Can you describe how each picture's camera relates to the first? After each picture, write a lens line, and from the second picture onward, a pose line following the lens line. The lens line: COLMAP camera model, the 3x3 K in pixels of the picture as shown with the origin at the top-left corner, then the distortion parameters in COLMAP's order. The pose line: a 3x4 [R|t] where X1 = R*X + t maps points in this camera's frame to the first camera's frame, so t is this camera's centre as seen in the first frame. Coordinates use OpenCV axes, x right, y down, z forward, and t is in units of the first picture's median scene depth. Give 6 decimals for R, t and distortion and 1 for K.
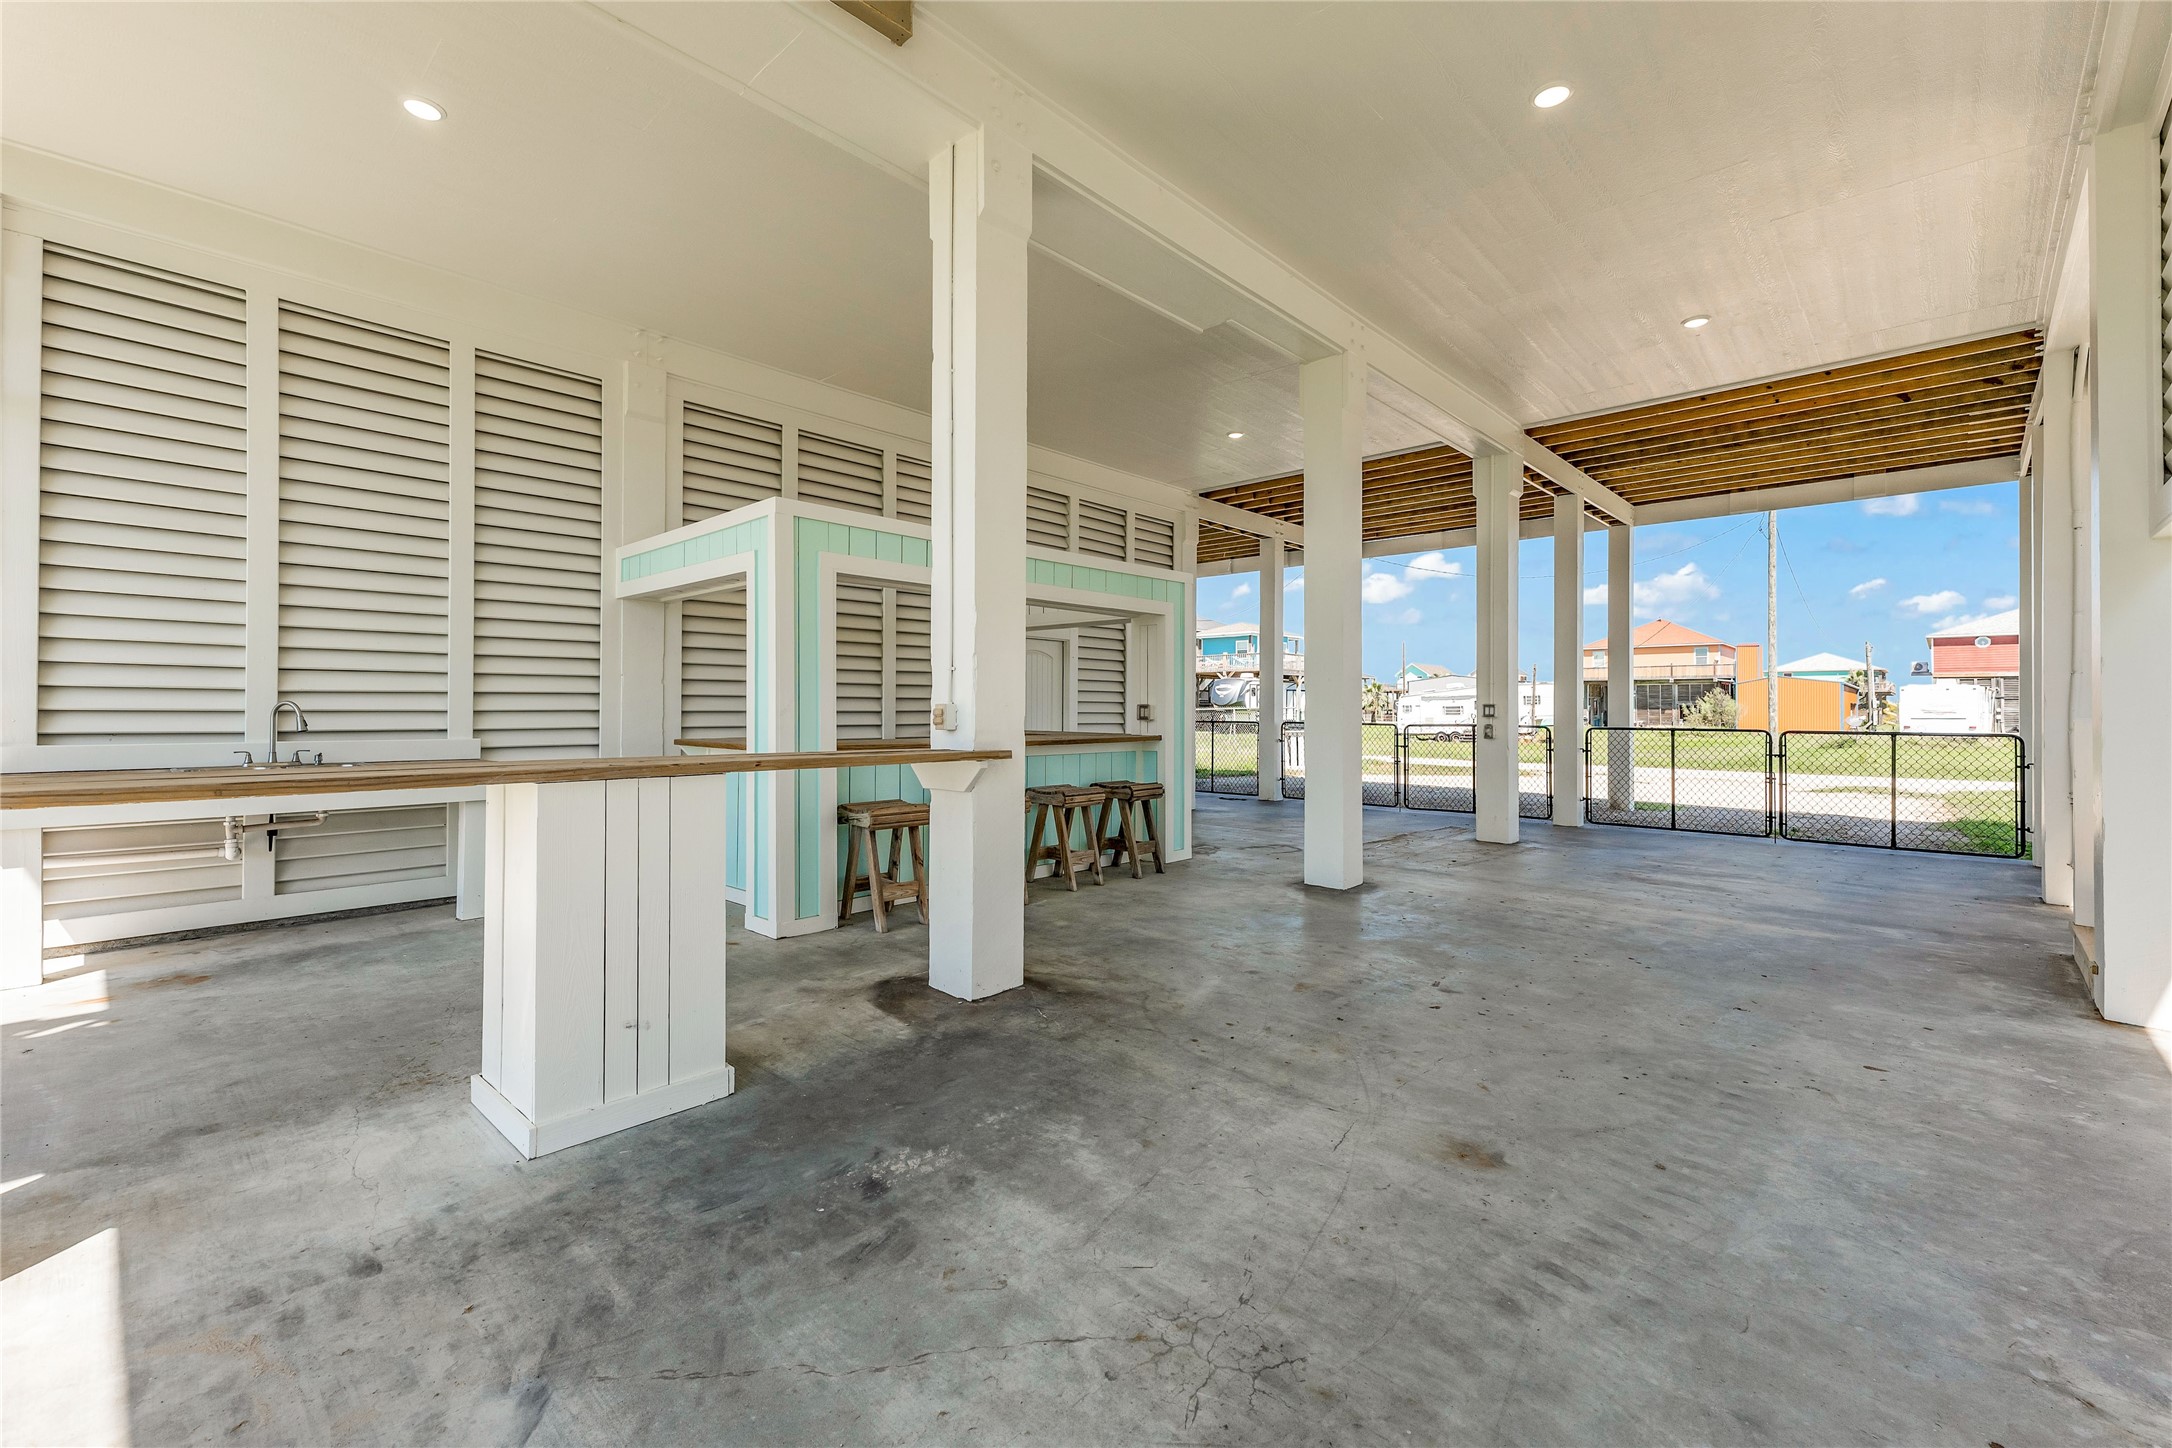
lens RADIAL K [[950.5, 0, 1086.0], [0, 950.5, 724.0], [0, 0, 1]] dist [0.011239, 0.000125]
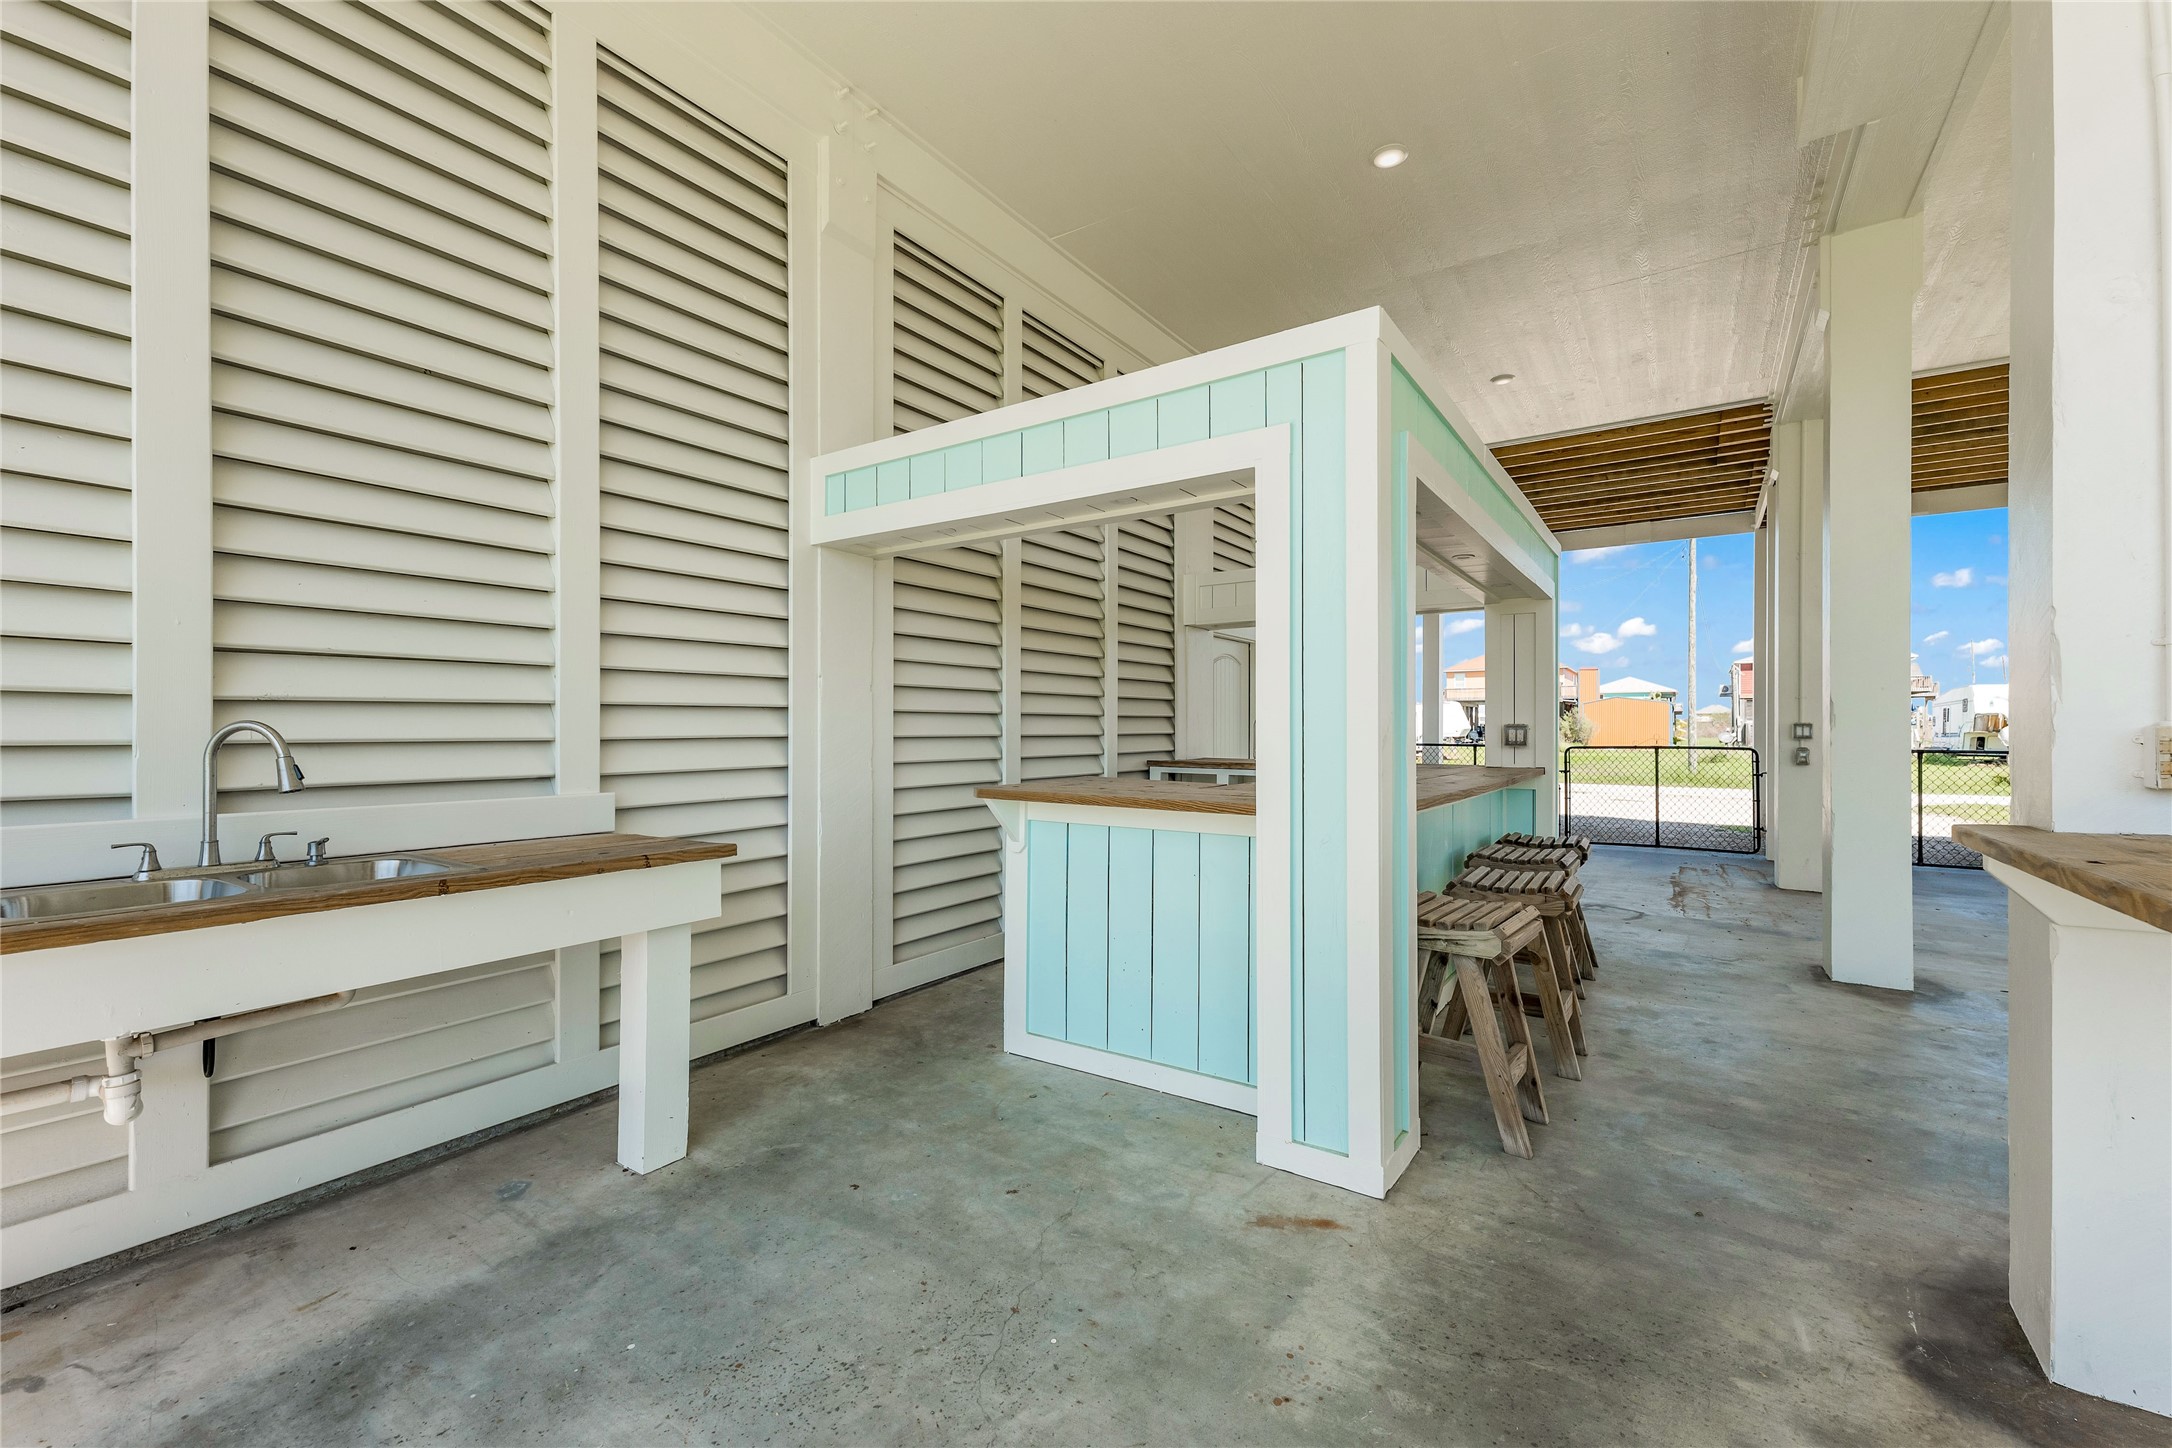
lens RADIAL K [[914.8, 0, 1086.3], [0, 914.8, 736.0], [0, 0, 1]] dist [0.021986, -0.008528]
pose [[0.986454, -0.004065, 0.163990, -0.423410], [0.005216, 0.999965, -0.006593, -0.009794], [-0.163957, 0.007360, 0.986440, 0.420958]]
